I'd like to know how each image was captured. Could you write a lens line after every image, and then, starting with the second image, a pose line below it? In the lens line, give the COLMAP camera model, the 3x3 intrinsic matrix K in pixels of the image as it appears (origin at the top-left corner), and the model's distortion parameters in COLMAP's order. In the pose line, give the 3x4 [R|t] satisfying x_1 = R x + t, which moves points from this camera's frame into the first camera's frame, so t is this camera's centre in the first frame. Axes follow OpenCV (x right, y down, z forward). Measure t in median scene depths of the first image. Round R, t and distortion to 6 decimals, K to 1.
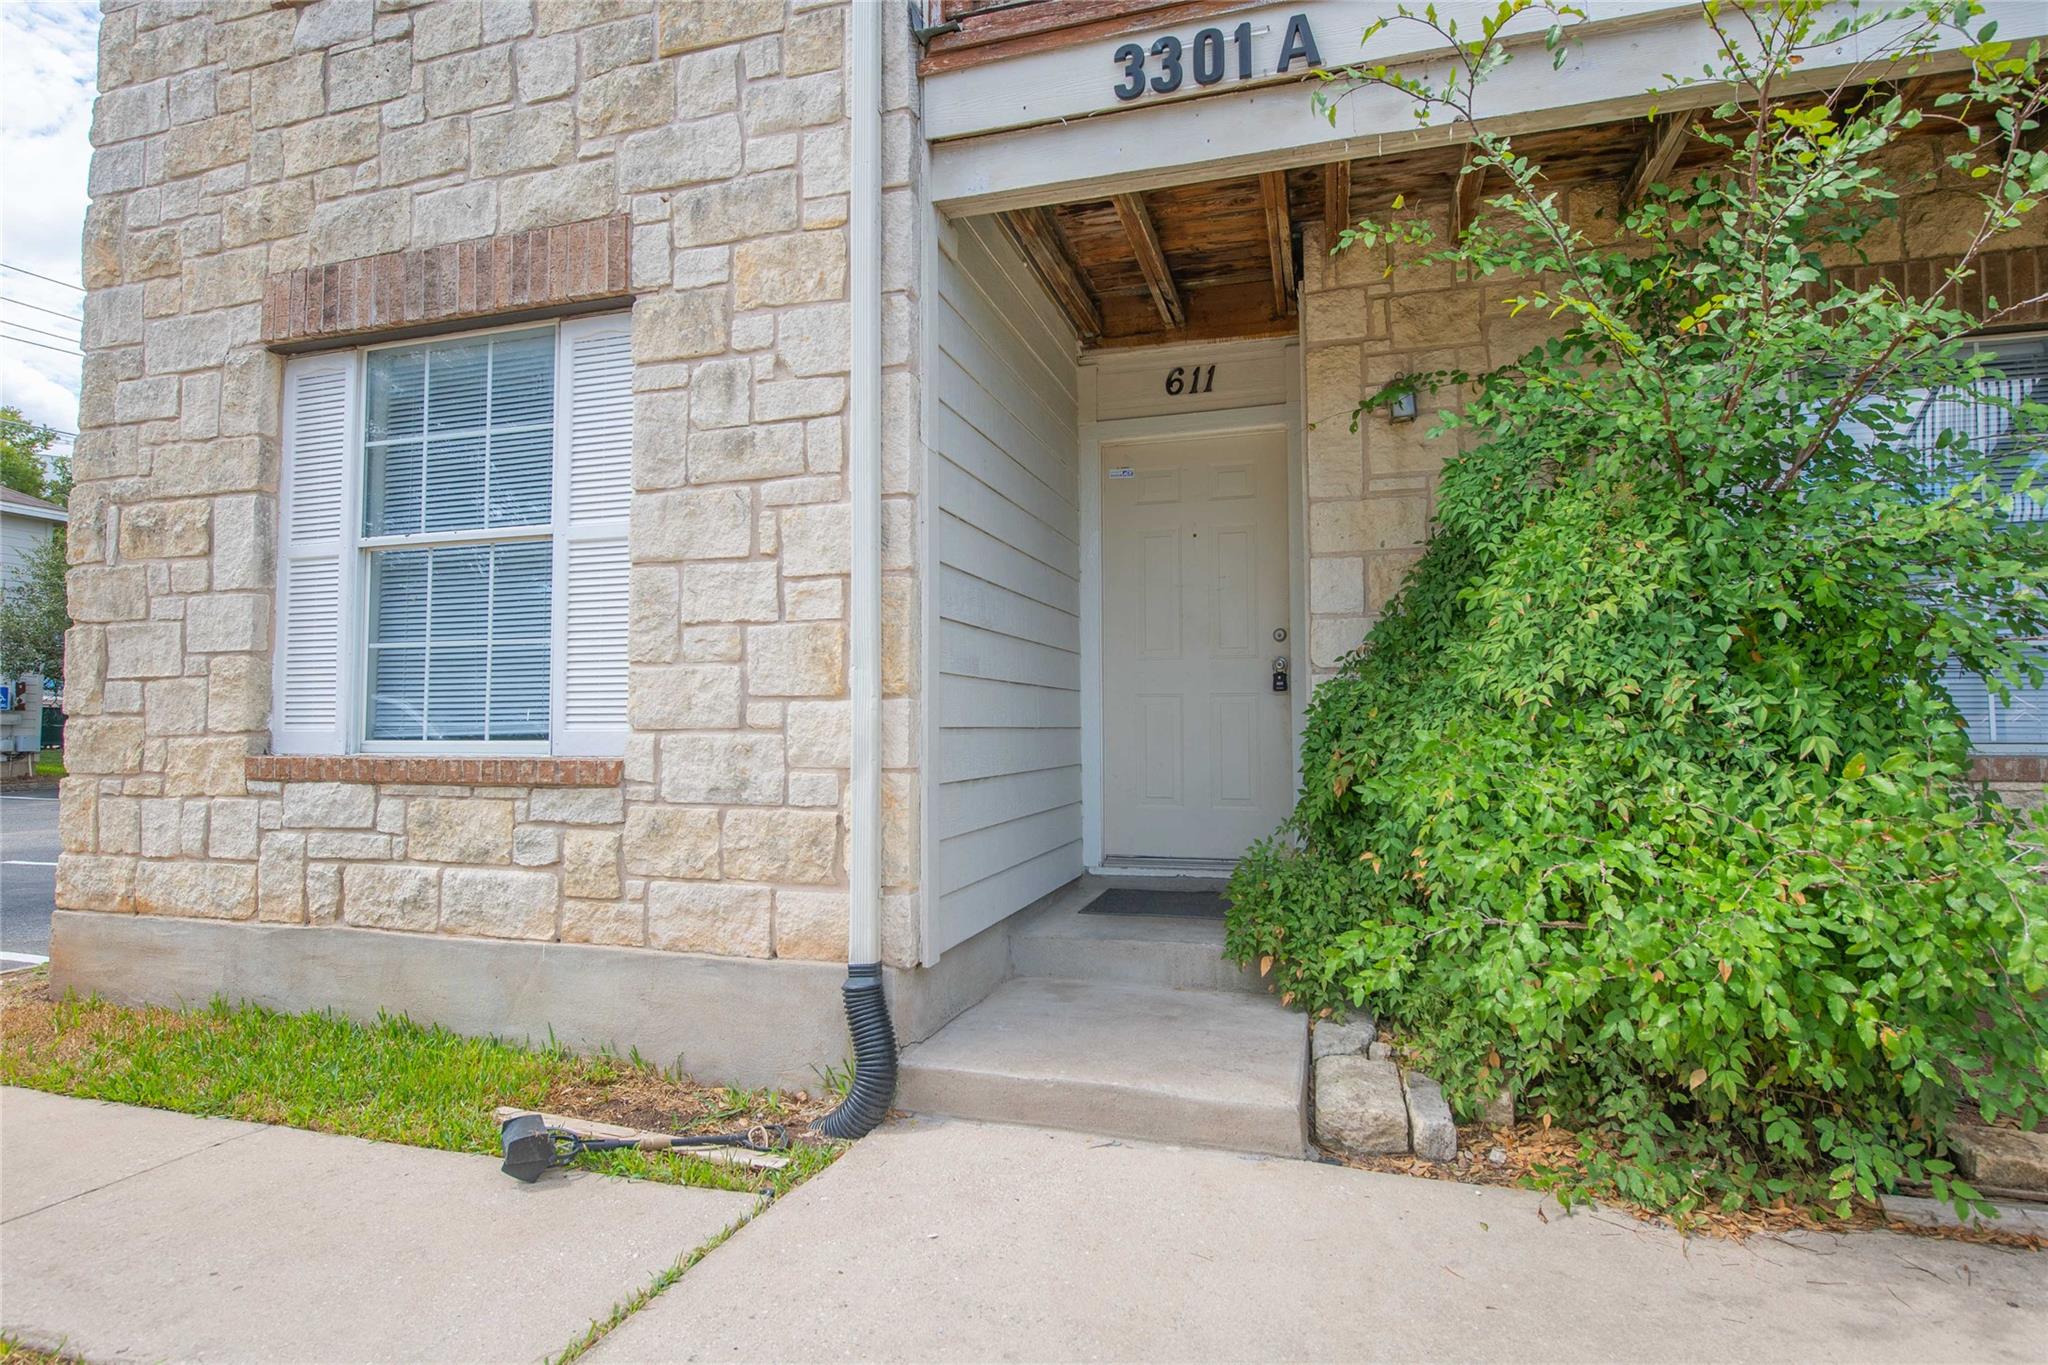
lens RADIAL K [[1063.7, 0, 1020.0], [0, 1063.7, 672.1], [0, 0, 1]] dist [-0.004318, -0.000936]
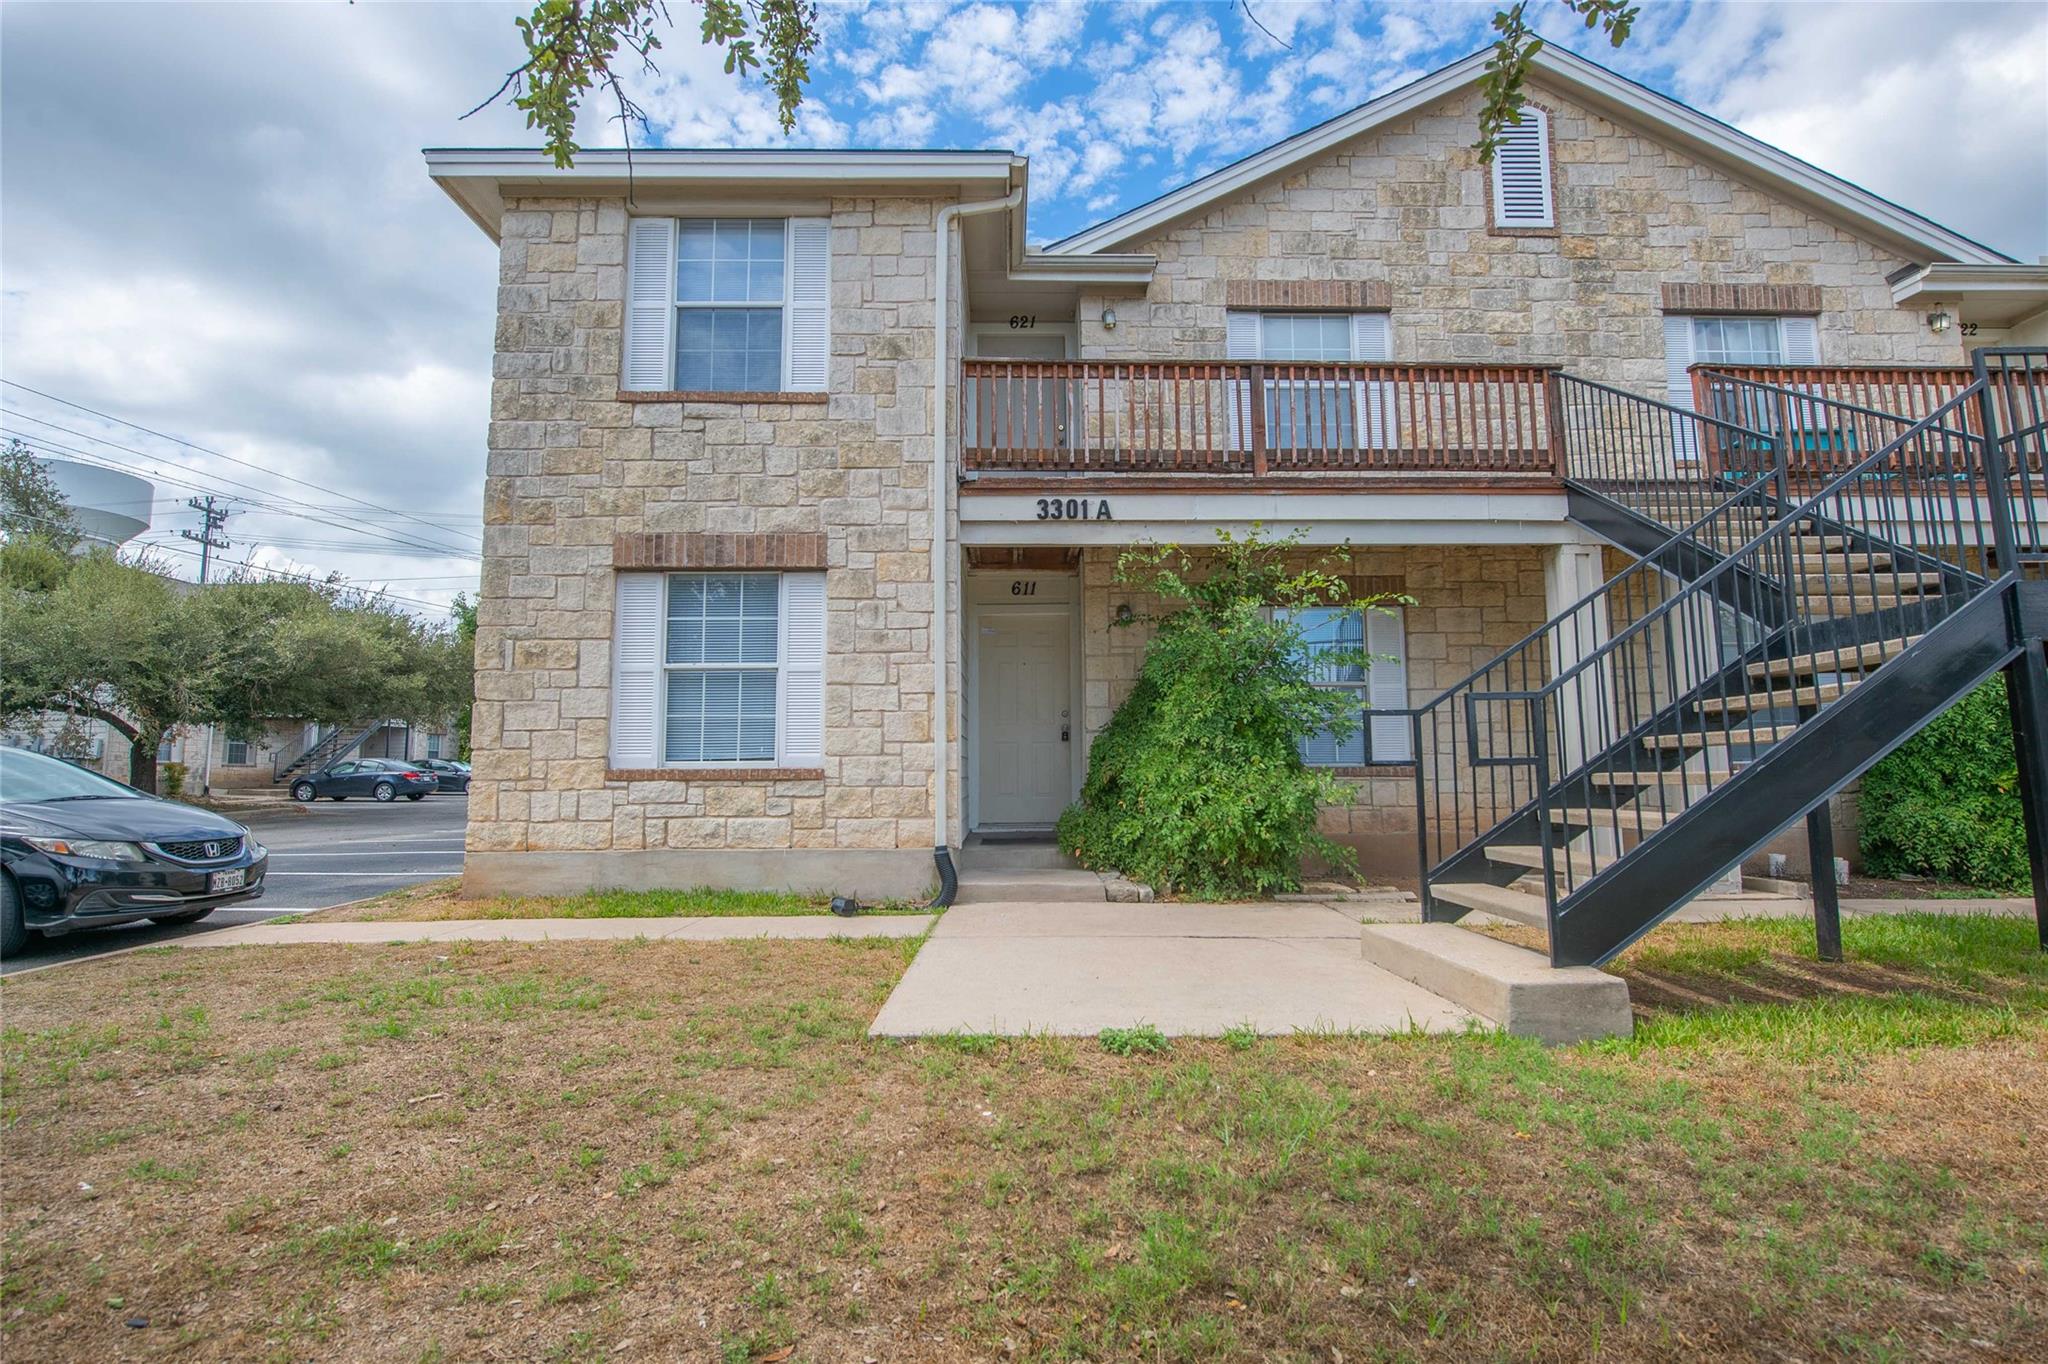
lens RADIAL K [[933.7, 0, 1028.3], [0, 933.7, 683.0], [0, 0, 1]] dist [0.013350, -0.006745]
pose [[0.953368, 0.025085, 0.300765, -0.562894], [-0.012476, 0.998964, -0.043773, -0.019846], [-0.301551, 0.037979, 0.952693, -1.089386]]
